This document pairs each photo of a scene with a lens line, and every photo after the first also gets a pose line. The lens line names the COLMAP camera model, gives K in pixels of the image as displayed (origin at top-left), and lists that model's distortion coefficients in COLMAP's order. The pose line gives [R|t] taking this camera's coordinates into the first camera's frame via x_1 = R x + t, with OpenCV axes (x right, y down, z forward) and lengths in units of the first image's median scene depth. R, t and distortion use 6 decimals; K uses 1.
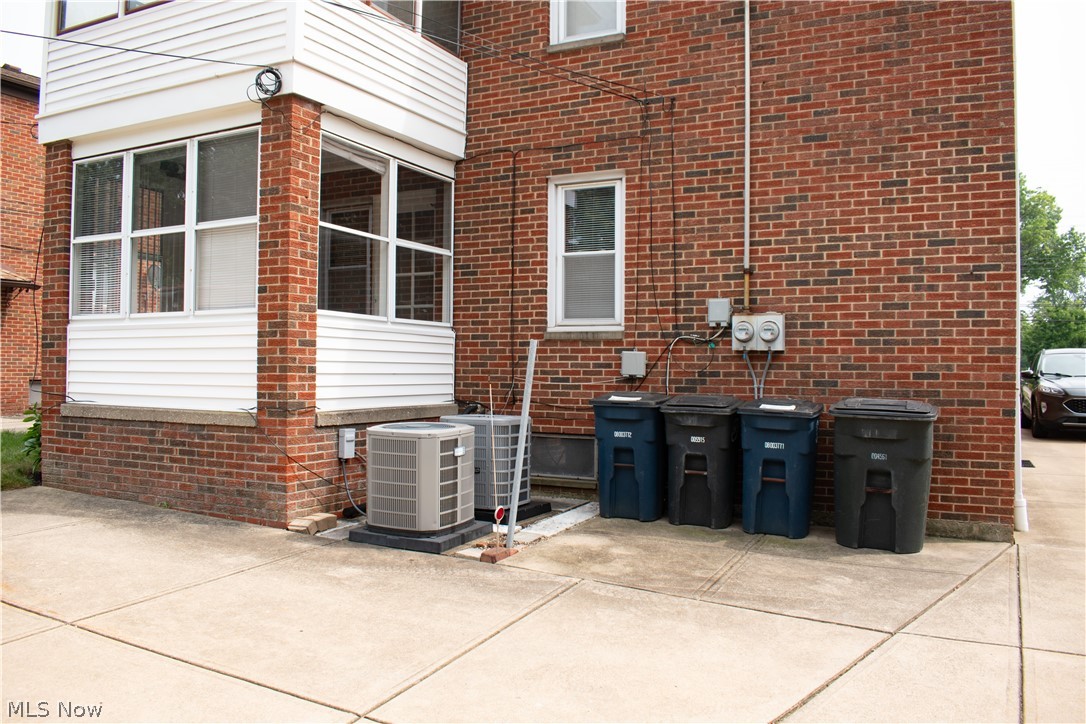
lens RADIAL K [[843.3, 0, 541.0], [0, 843.3, 362.3], [0, 0, 1]] dist [-0.079557, 0.007146]
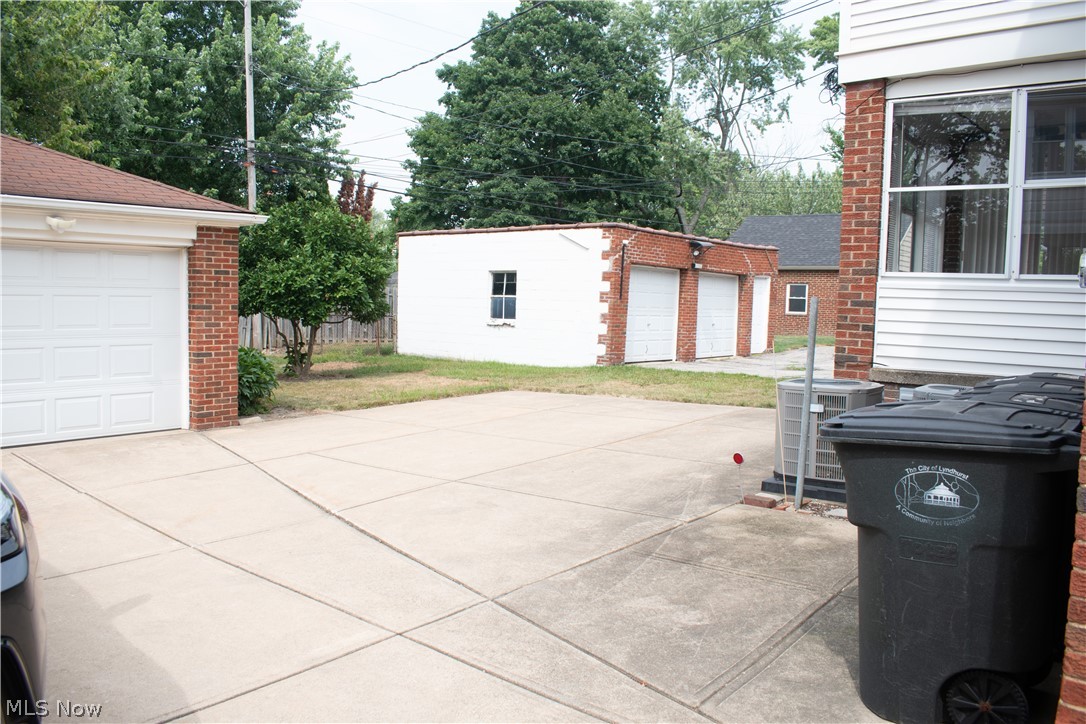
lens RADIAL K [[843.3, 0, 541.0], [0, 843.3, 362.3], [0, 0, 1]] dist [-0.079557, 0.007146]
pose [[-0.235032, 0.053929, -0.970490, 1.187822], [-0.021486, 0.997927, 0.060657, -0.004326], [0.971750, 0.035109, -0.233386, 1.128886]]
